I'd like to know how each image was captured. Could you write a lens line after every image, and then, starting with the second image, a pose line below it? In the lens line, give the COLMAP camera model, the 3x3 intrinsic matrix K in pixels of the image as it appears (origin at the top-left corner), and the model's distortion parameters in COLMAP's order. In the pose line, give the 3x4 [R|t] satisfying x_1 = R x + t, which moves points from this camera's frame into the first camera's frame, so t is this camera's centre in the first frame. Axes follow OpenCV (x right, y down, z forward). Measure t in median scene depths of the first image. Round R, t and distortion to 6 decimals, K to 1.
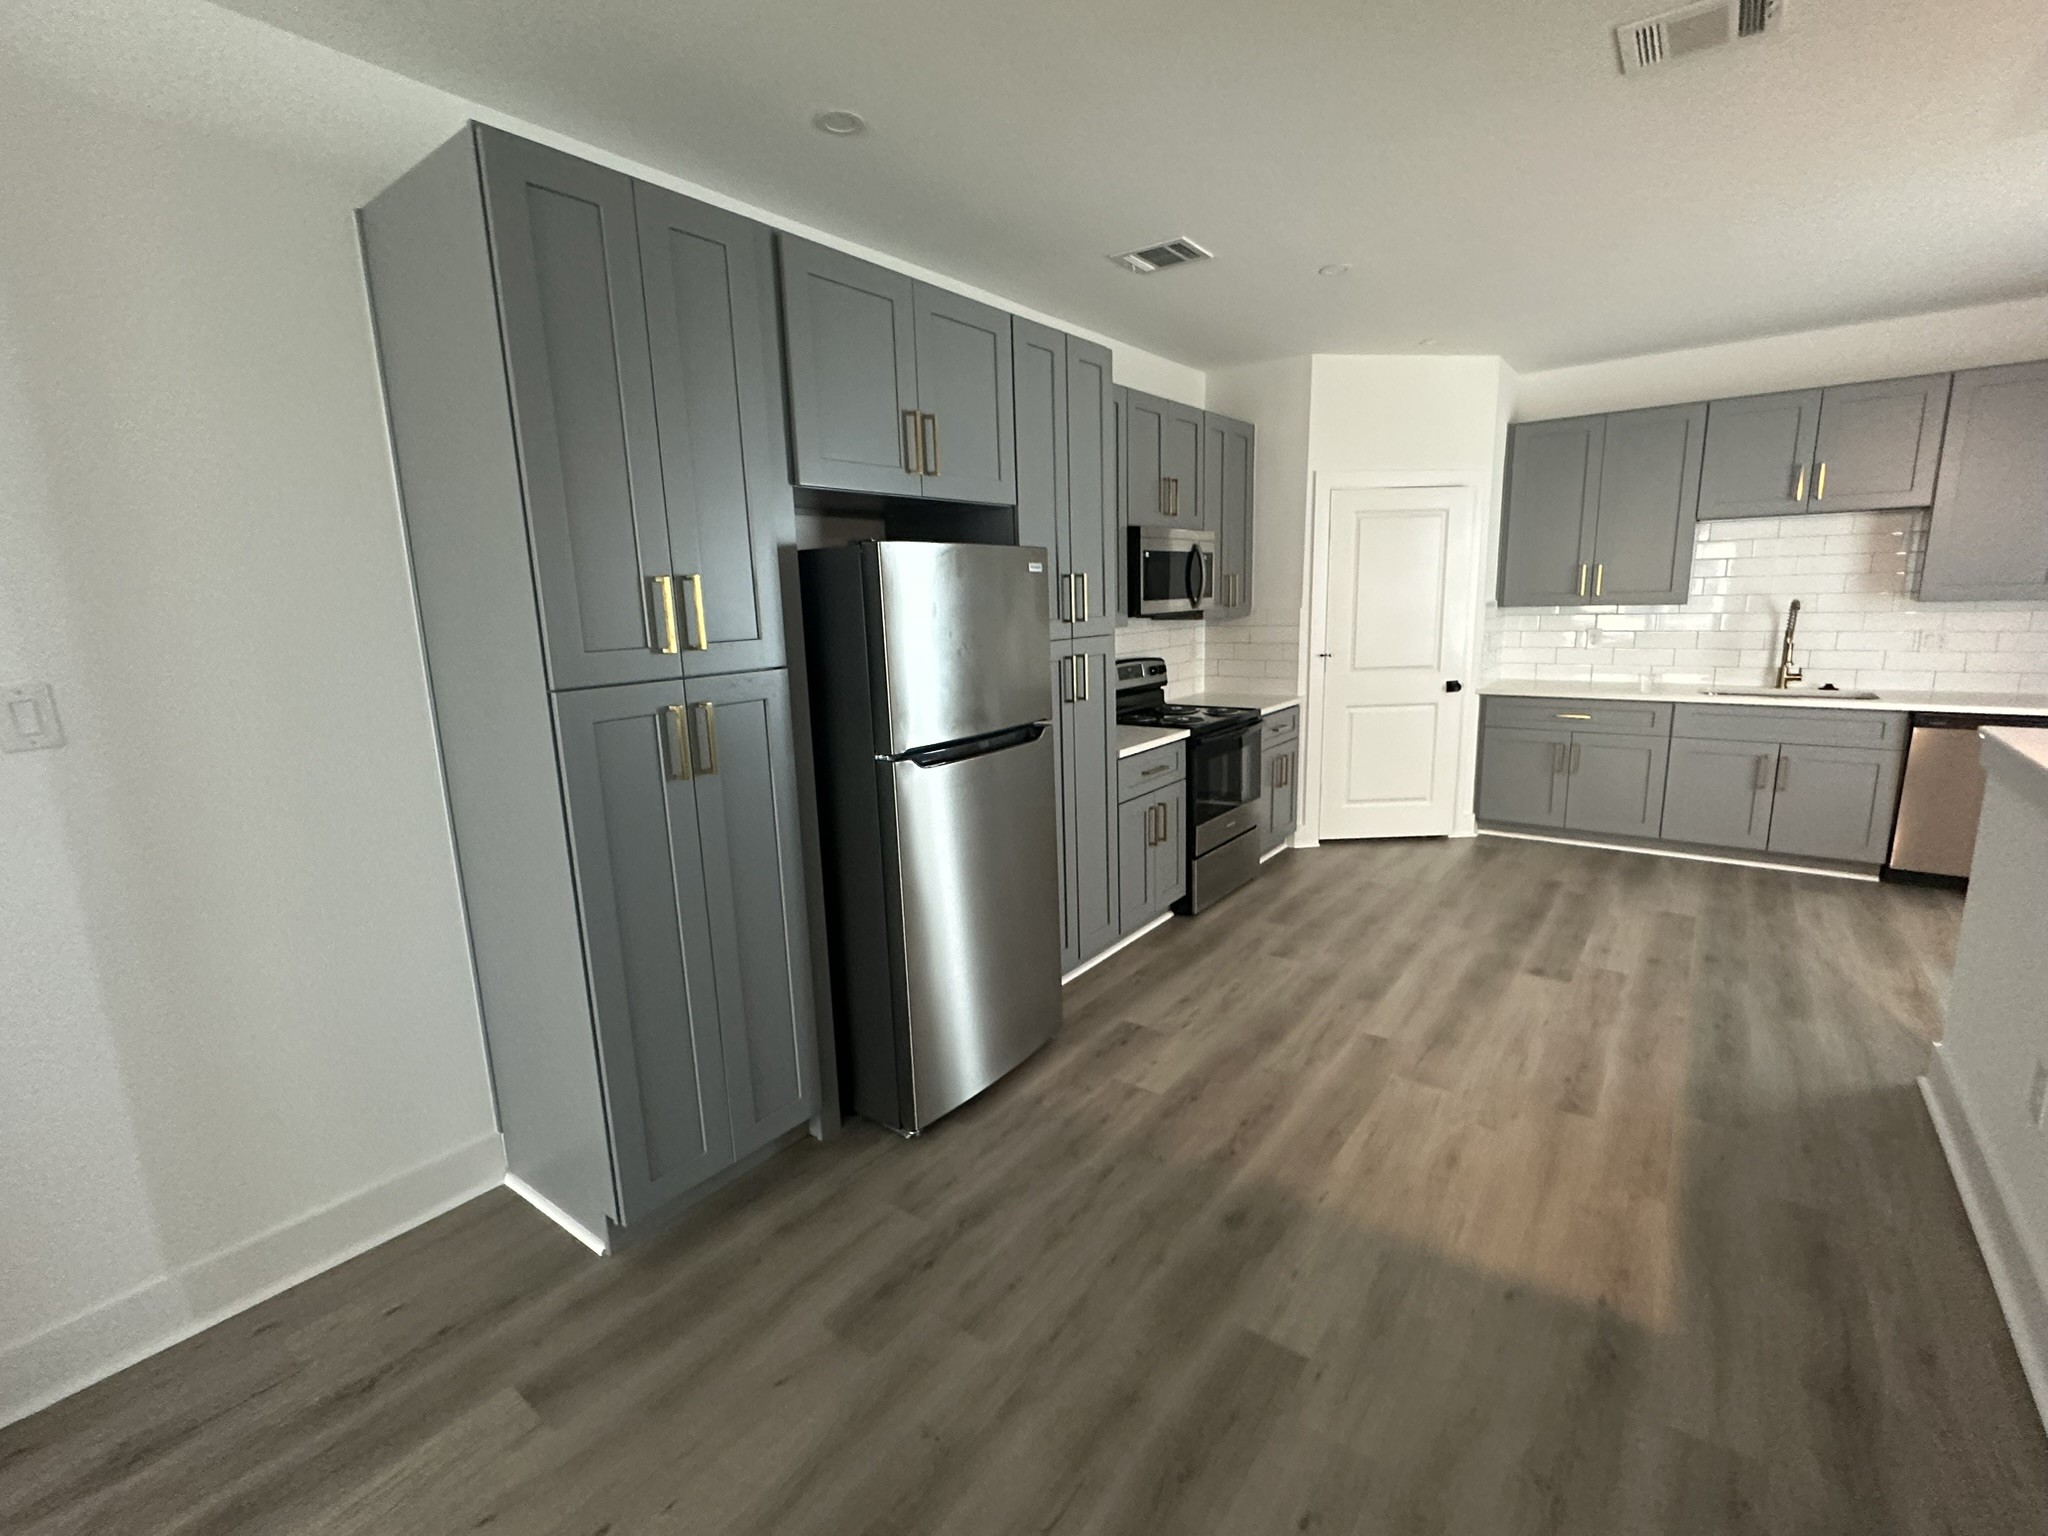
lens RADIAL K [[894.7, 0, 1024.0], [0, 894.7, 768.0], [0, 0, 1]] dist [0.002623, -0.000110]
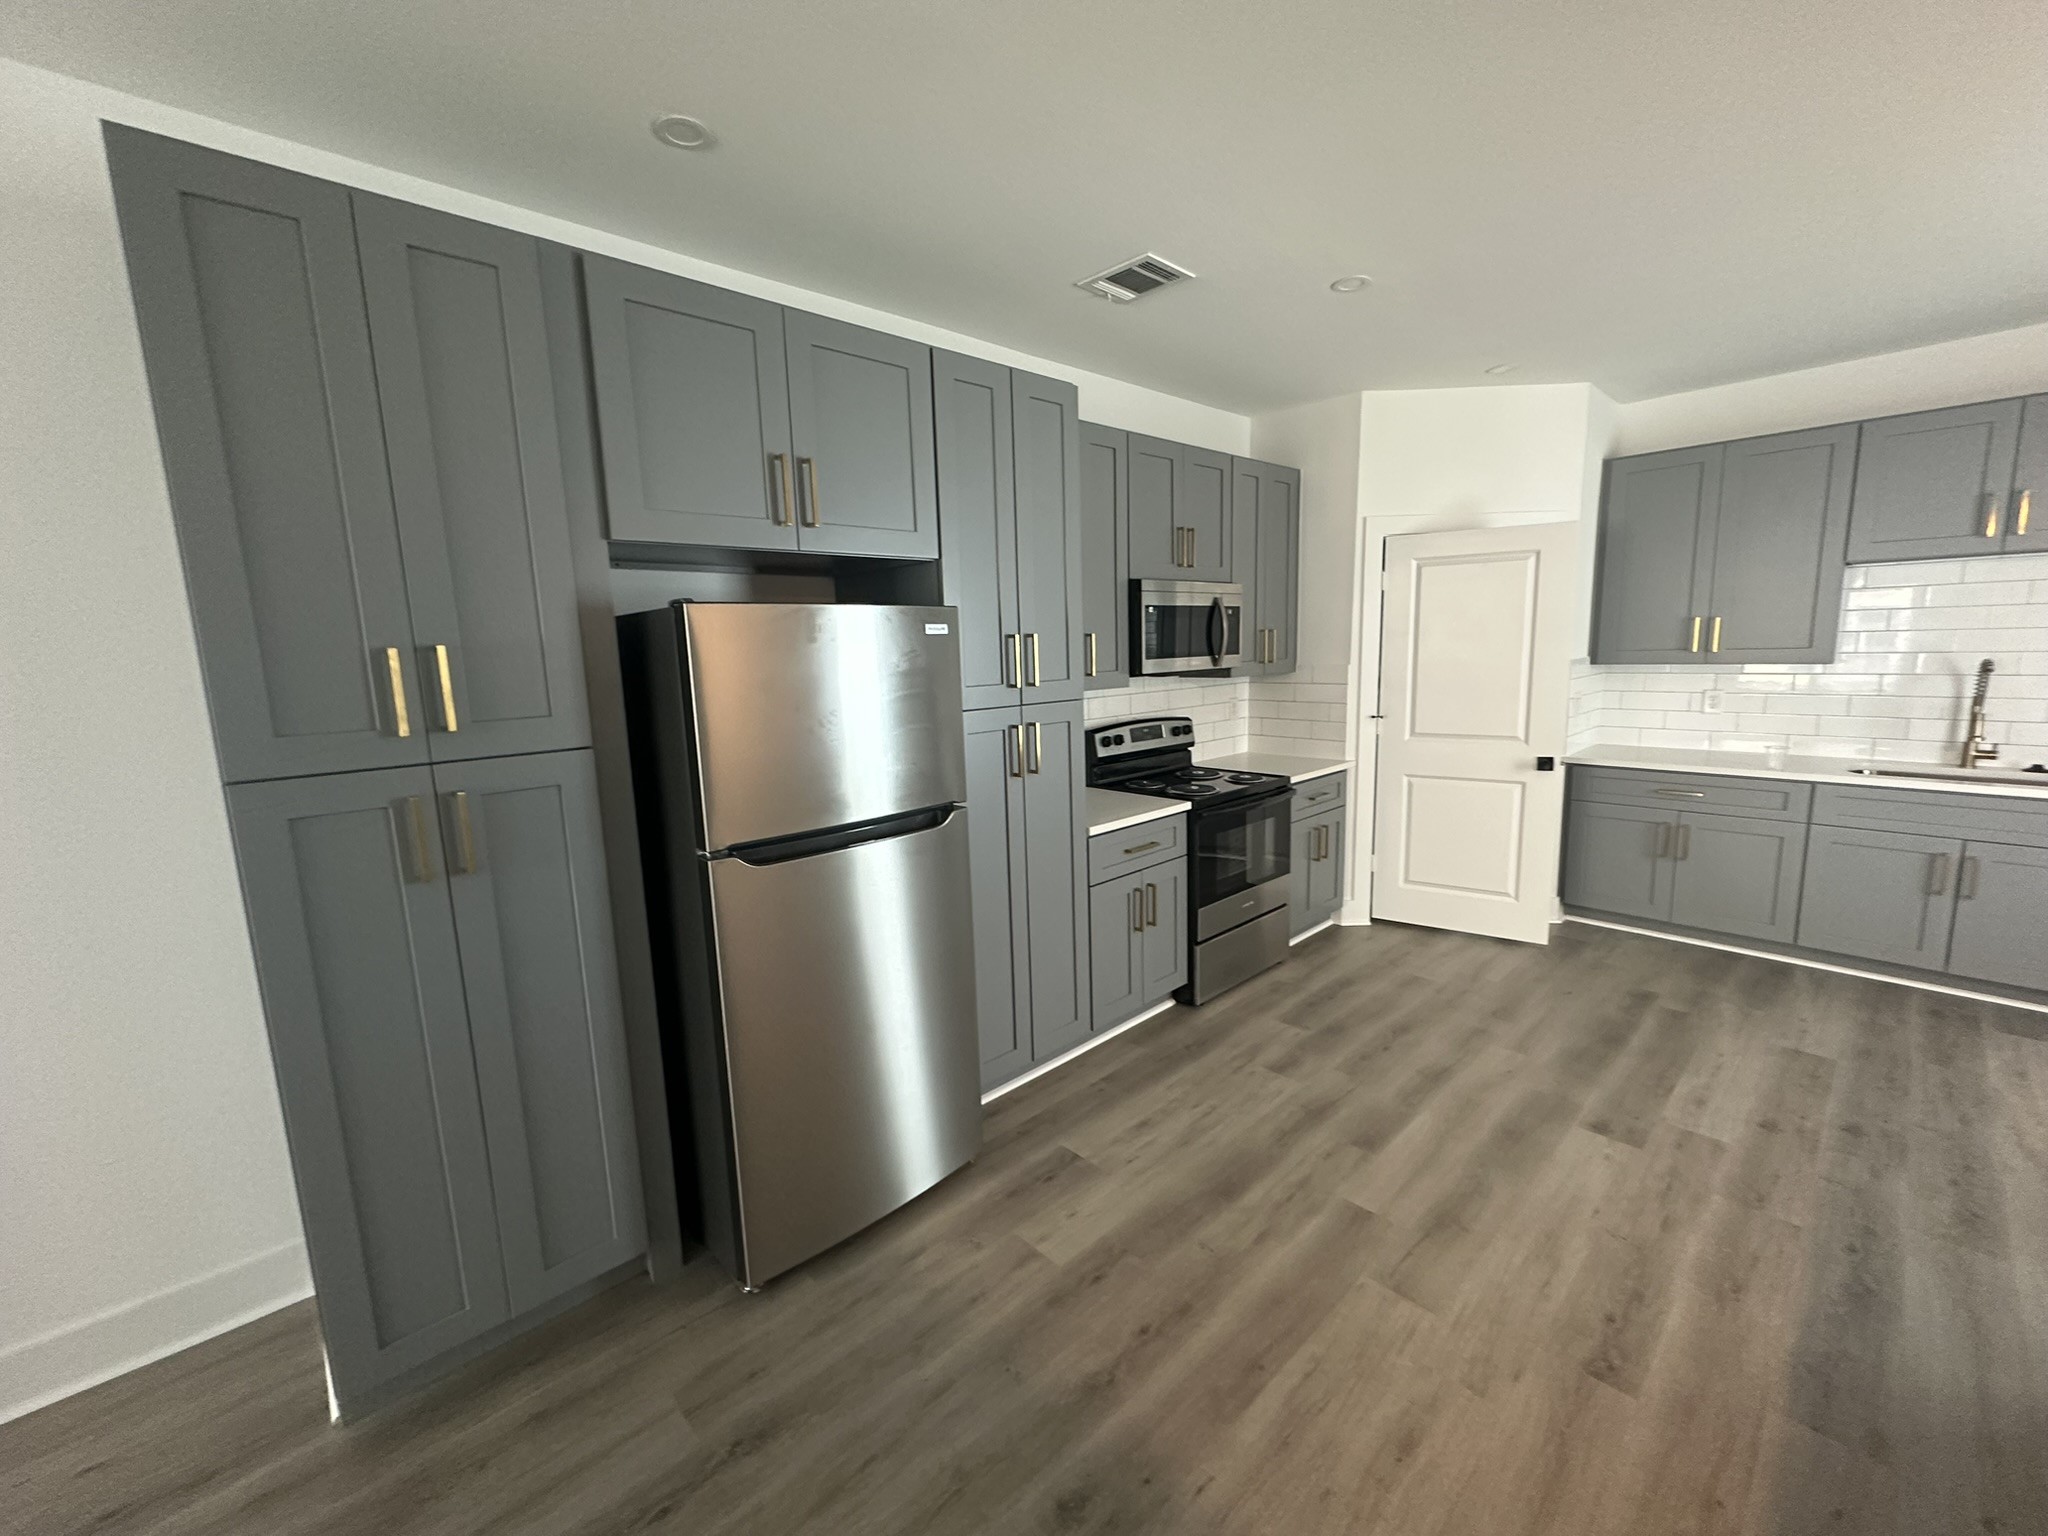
lens RADIAL K [[806.2, 0, 1024.0], [0, 806.2, 768.0], [0, 0, 1]] dist [-0.001564, 0.000435]
pose [[0.984827, 0.026688, -0.171477, 0.163642], [-0.032625, 0.998958, -0.031899, -0.047004], [0.170447, 0.037010, 0.984672, 0.174143]]
